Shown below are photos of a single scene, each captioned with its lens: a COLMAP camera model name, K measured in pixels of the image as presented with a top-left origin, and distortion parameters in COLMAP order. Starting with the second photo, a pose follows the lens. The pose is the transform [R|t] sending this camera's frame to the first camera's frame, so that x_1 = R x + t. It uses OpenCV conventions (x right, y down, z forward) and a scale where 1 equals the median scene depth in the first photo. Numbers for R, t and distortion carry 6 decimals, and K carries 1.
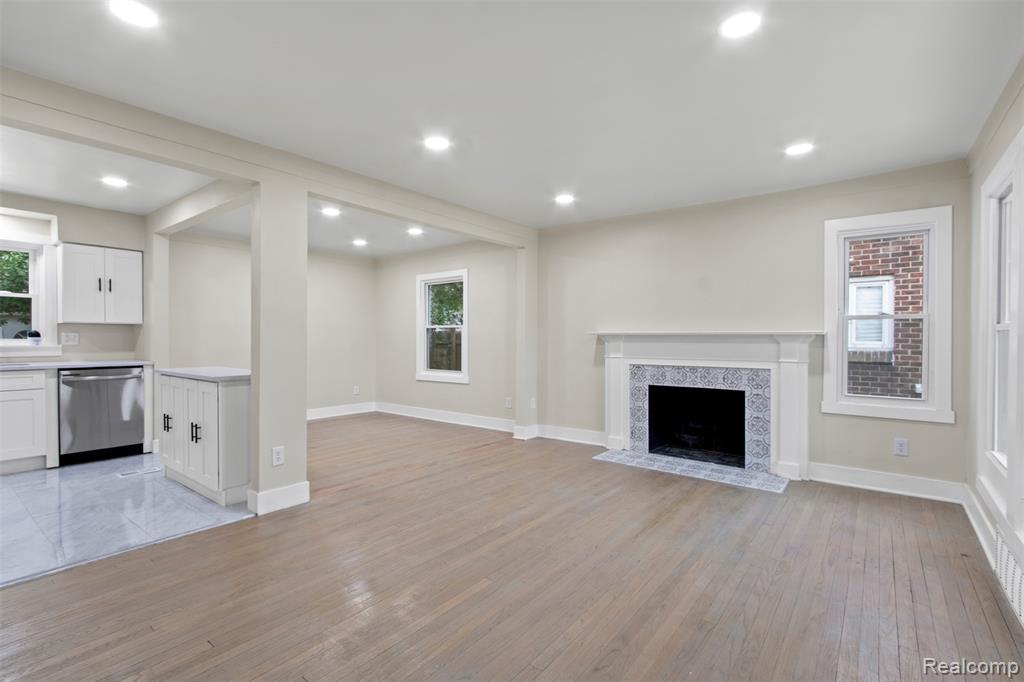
lens RADIAL K [[468.7, 0, 518.0], [0, 468.7, 342.2], [0, 0, 1]] dist [0.001701, 0.000081]
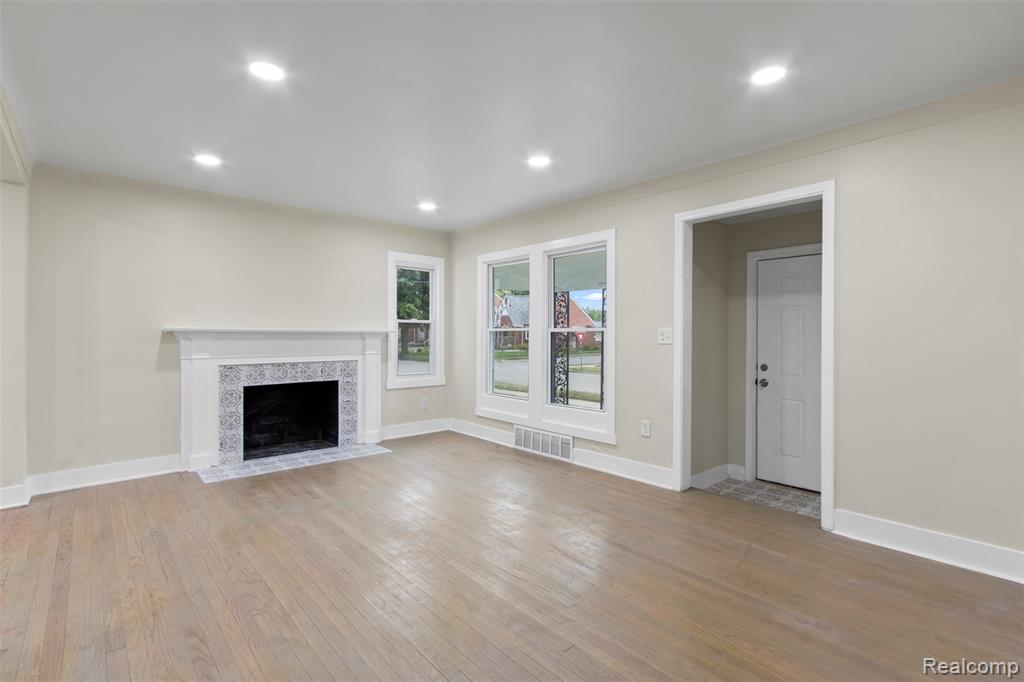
lens RADIAL K [[468.7, 0, 518.3], [0, 468.7, 338.0], [0, 0, 1]] dist [0.001701, 0.000081]
pose [[0.170258, -0.006122, 0.985380, -0.573286], [0.004626, 0.999975, 0.005413, -0.006048], [-0.985389, 0.003637, 0.170282, 0.342357]]
